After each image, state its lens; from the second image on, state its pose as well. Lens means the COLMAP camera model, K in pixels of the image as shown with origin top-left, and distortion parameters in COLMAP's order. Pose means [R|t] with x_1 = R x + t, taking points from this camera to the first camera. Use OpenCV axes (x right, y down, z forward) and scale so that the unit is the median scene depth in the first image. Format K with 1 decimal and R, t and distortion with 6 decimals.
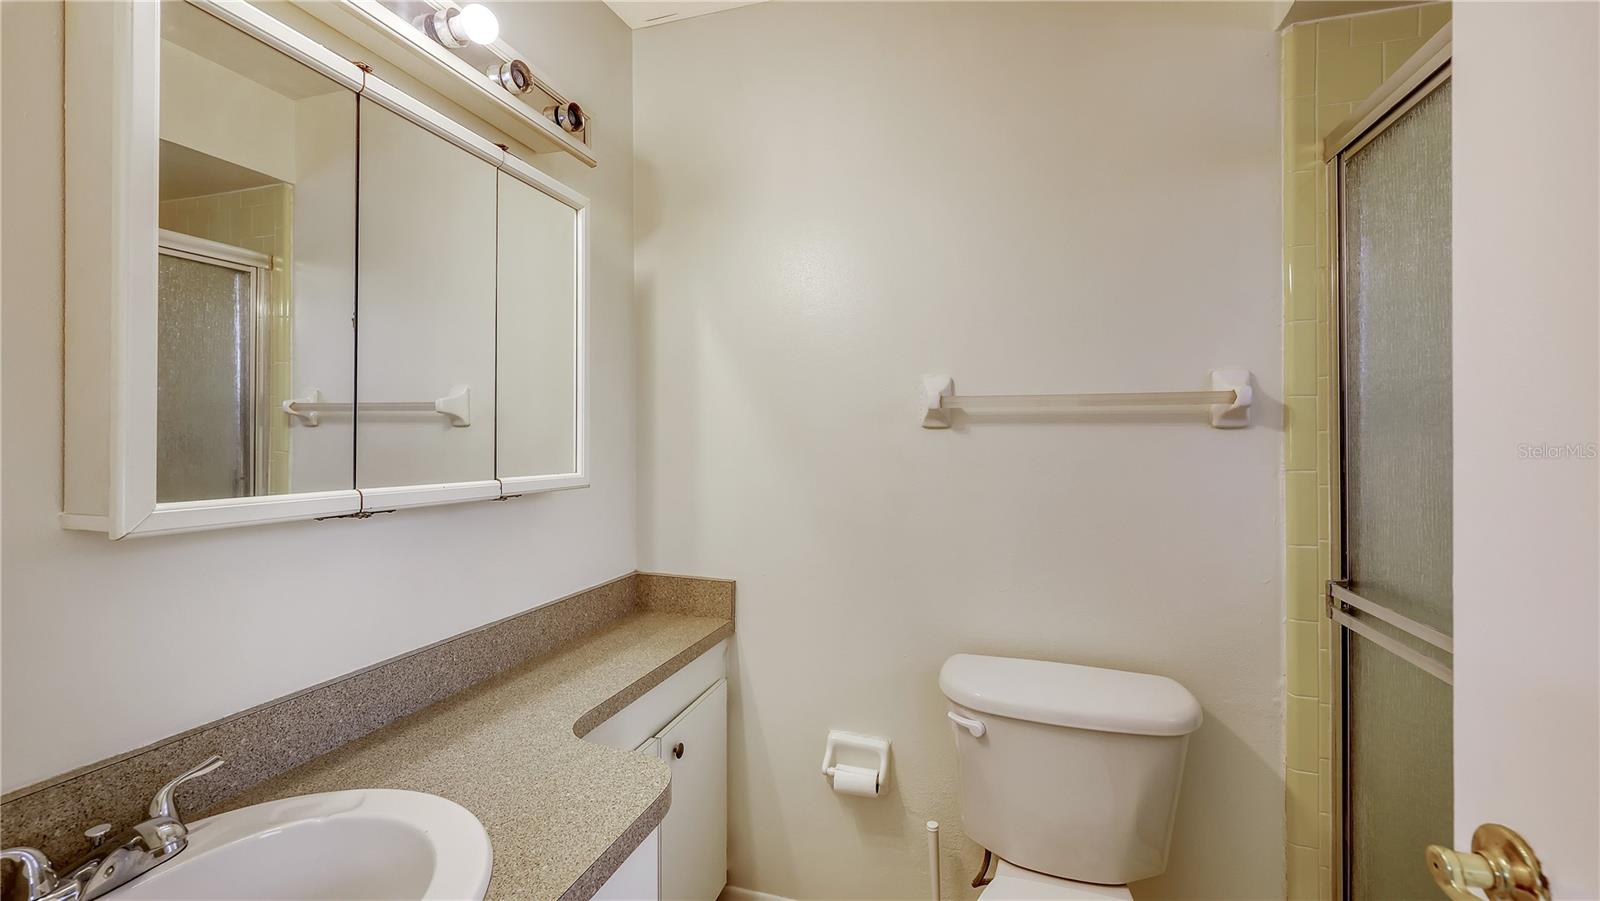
lens RADIAL K [[653.6, 0, 809.0], [0, 653.6, 448.6], [0, 0, 1]] dist [0.002536, 0.000035]
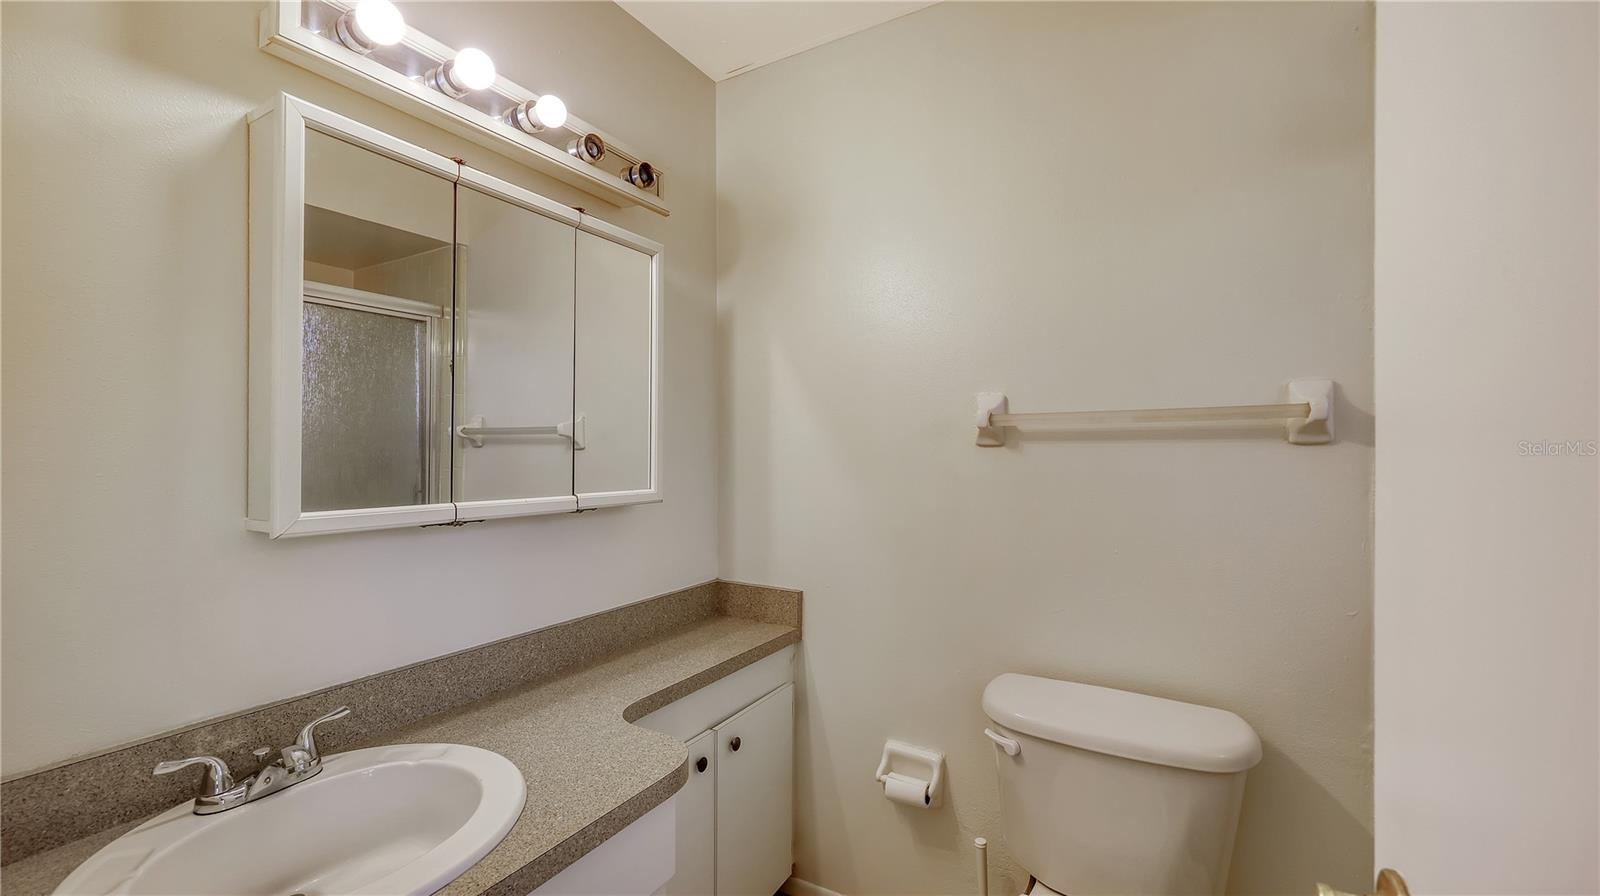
lens RADIAL K [[653.6, 0, 809.4], [0, 653.6, 461.1], [0, 0, 1]] dist [0.002536, 0.000035]
pose [[0.976146, -0.004166, -0.217077, 0.160809], [0.003548, 0.999988, -0.003237, -0.006867], [0.217088, 0.002390, 0.976149, -0.041735]]
